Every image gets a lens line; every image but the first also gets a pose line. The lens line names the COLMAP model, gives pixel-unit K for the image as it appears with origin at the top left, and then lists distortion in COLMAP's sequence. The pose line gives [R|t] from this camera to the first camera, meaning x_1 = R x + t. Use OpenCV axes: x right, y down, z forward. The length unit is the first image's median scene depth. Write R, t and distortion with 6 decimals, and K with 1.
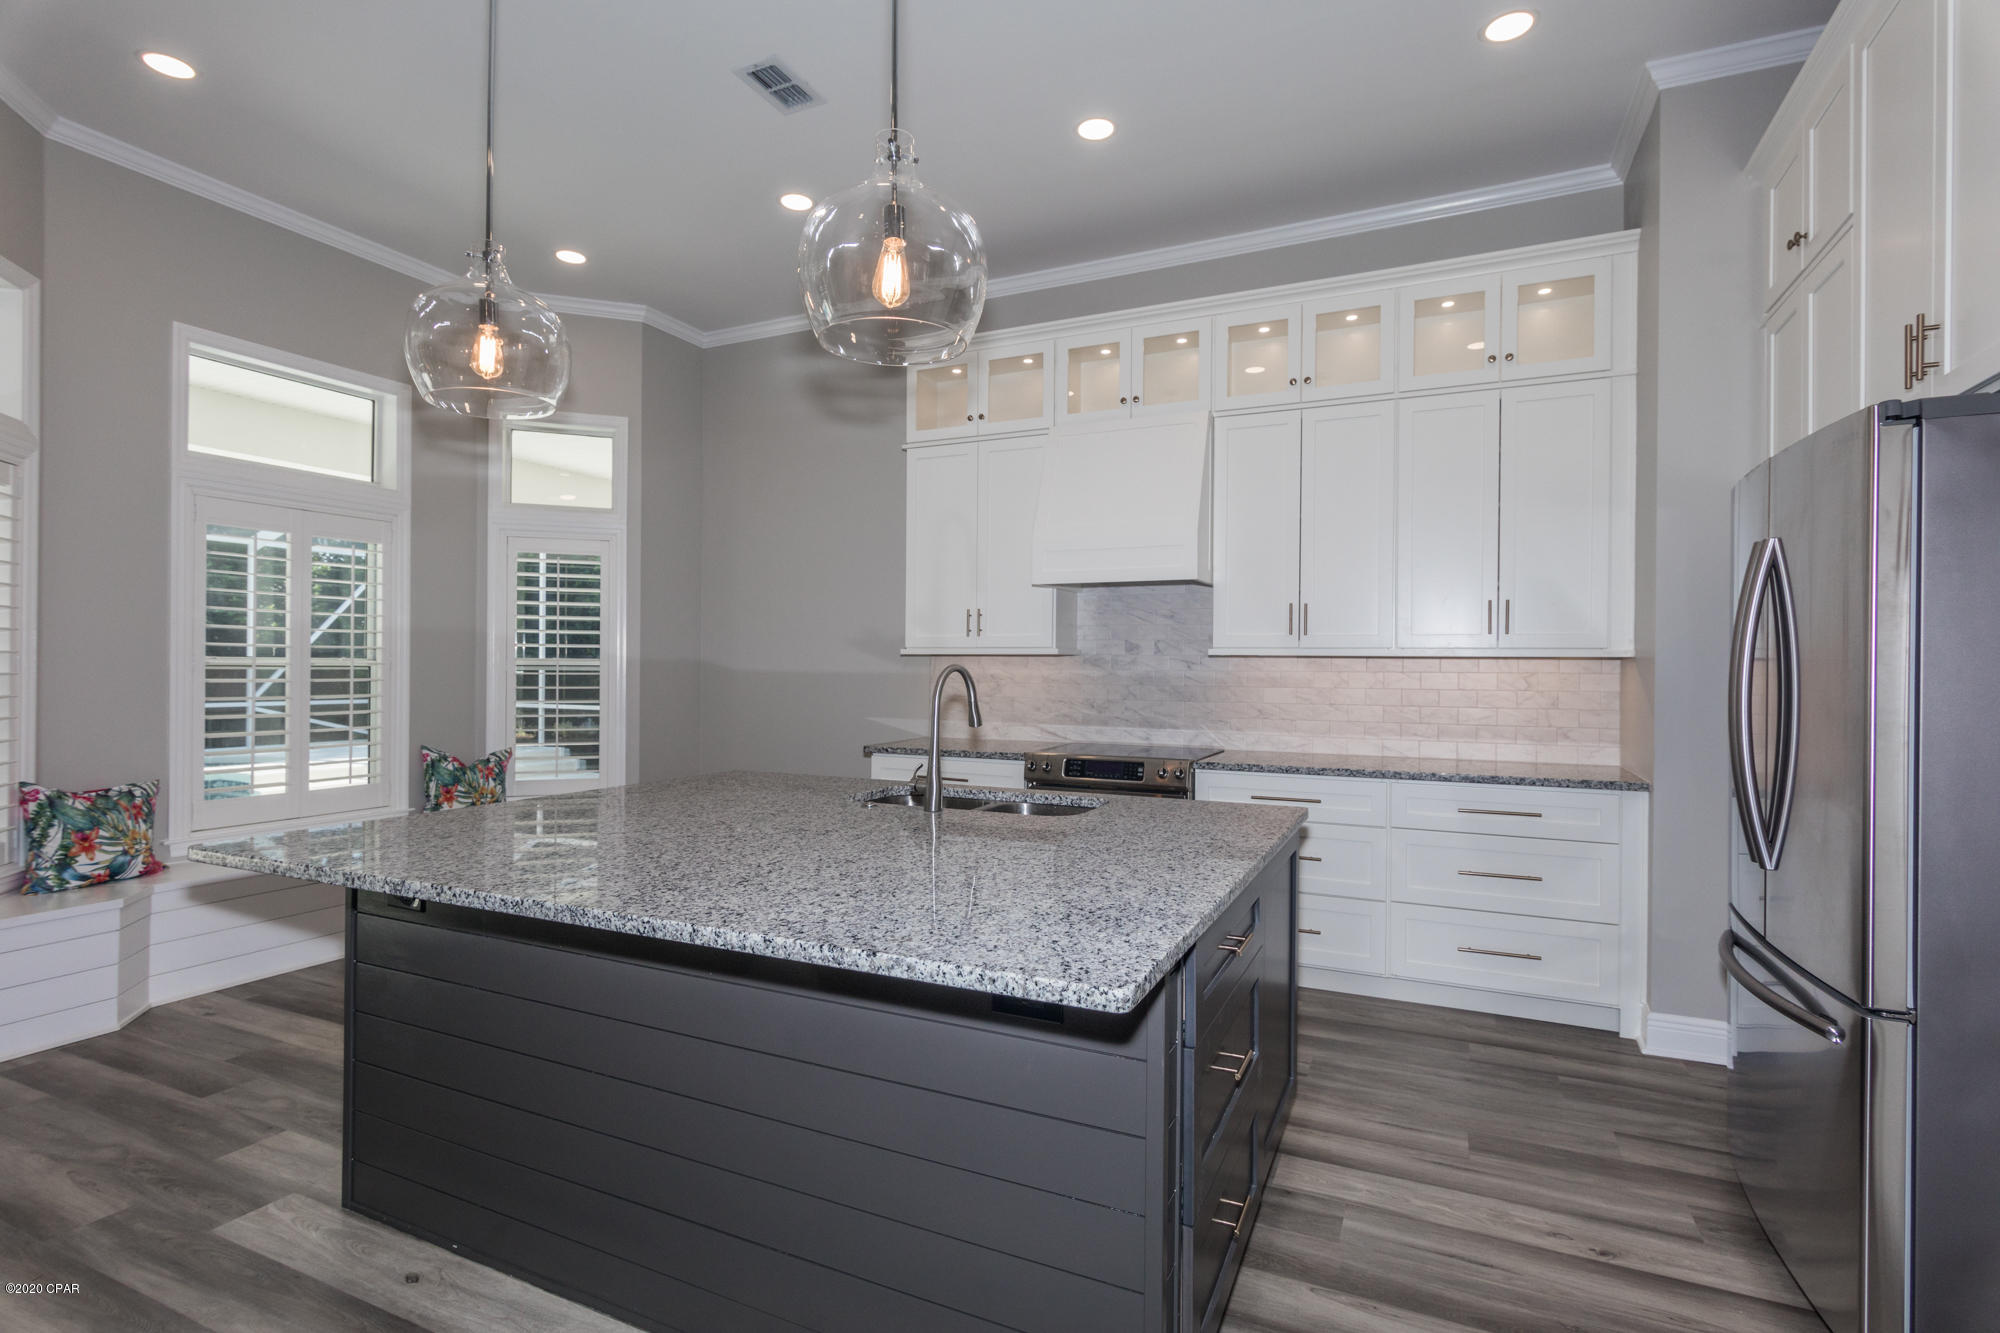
lens RADIAL K [[994.2, 0, 996.1], [0, 994.2, 665.8], [0, 0, 1]] dist [-0.000304, -0.000564]
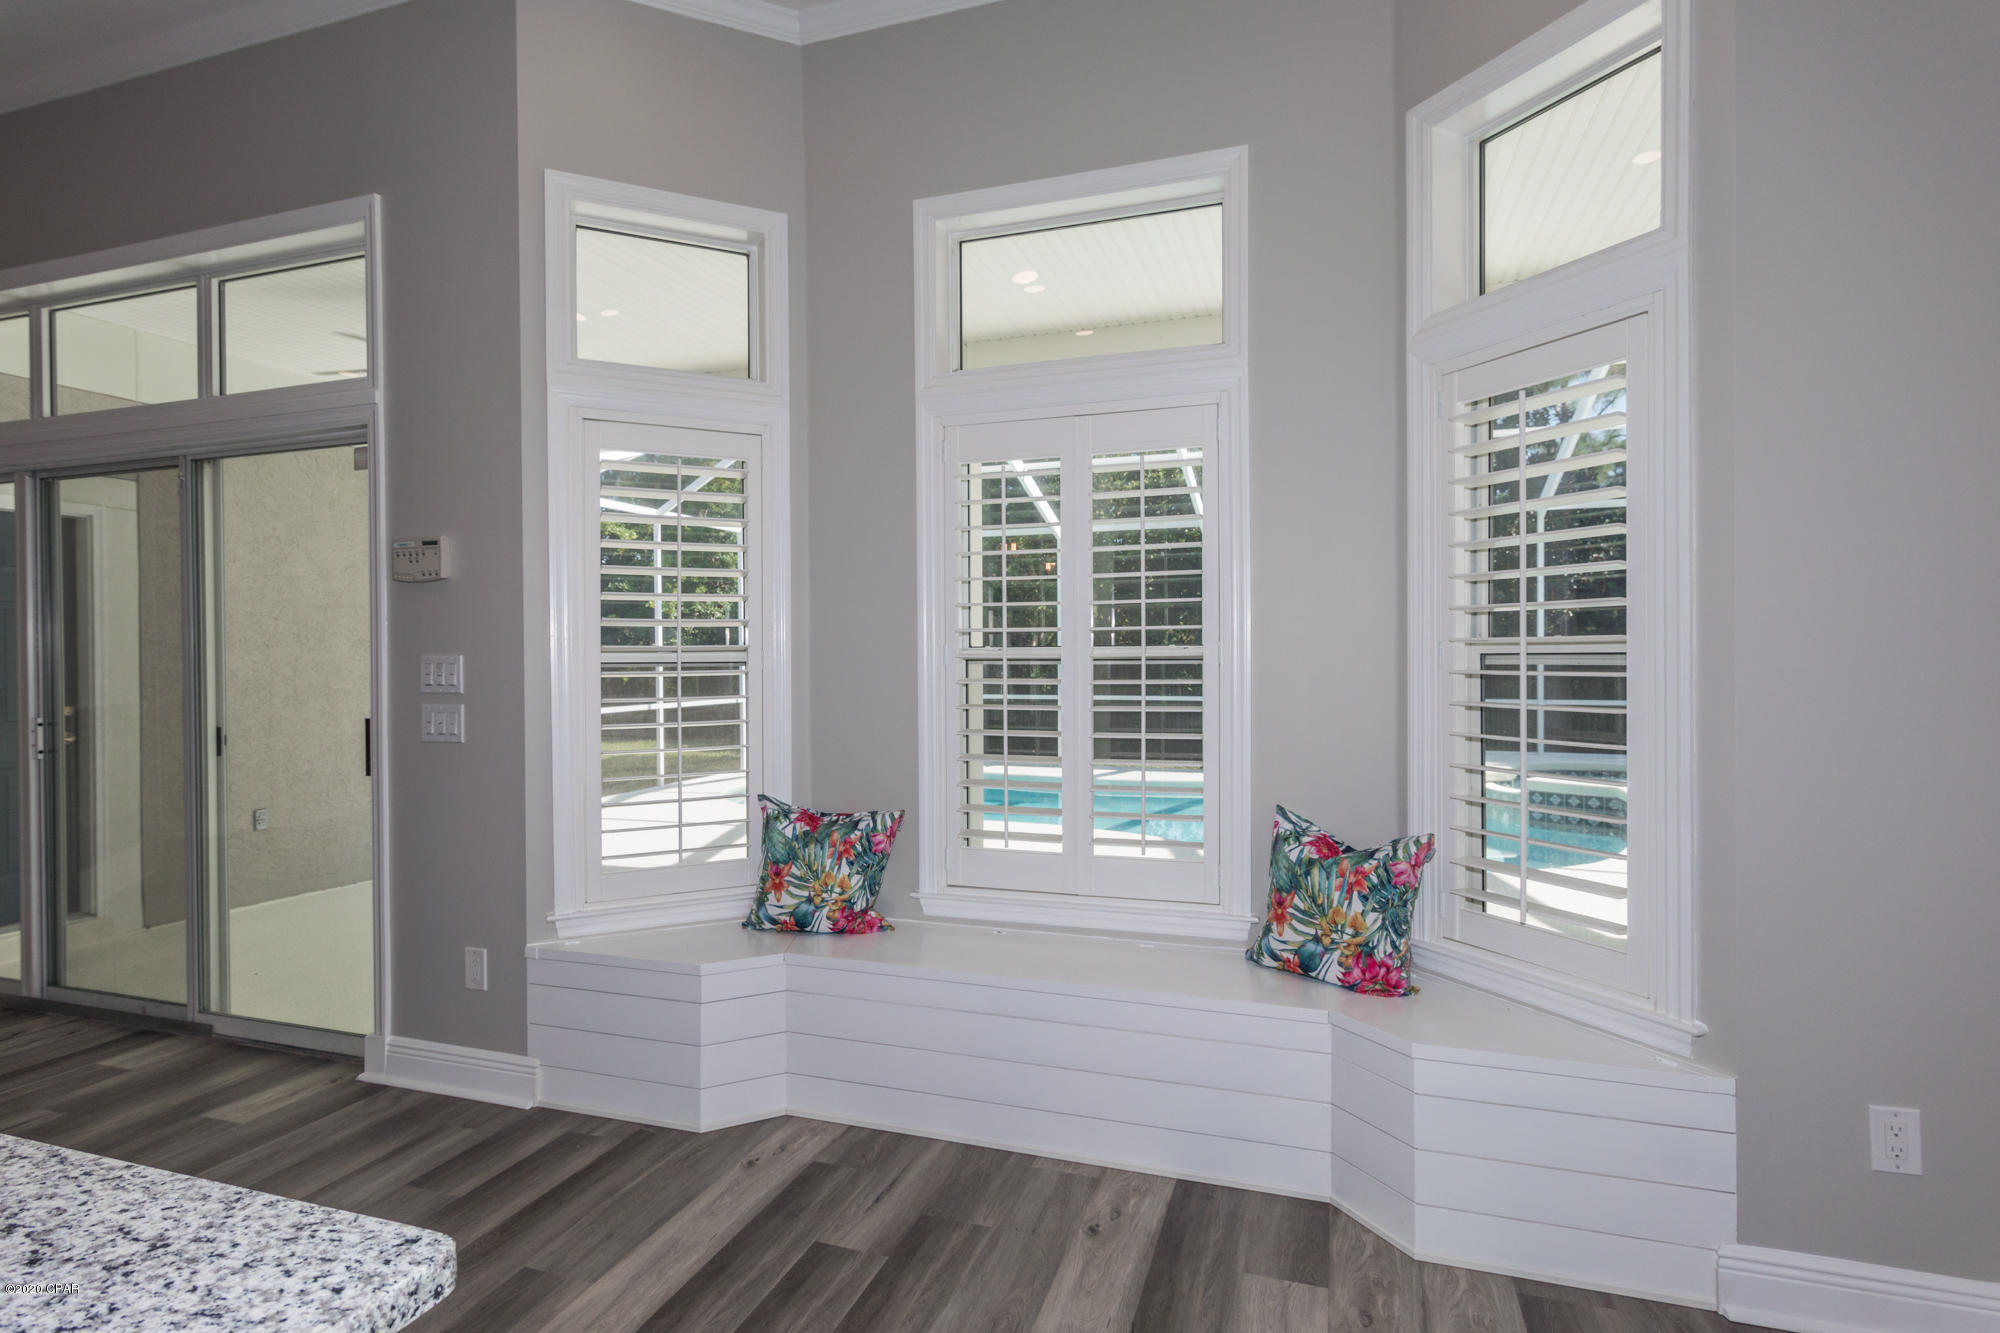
lens RADIAL K [[994.2, 0, 996.1], [0, 994.2, 665.8], [0, 0, 1]] dist [-0.000304, -0.000564]
pose [[0.122014, 0.002089, -0.992526, -0.070979], [0.008247, 0.999961, 0.003118, 0.001777], [0.992494, -0.008566, 0.121992, 0.922676]]
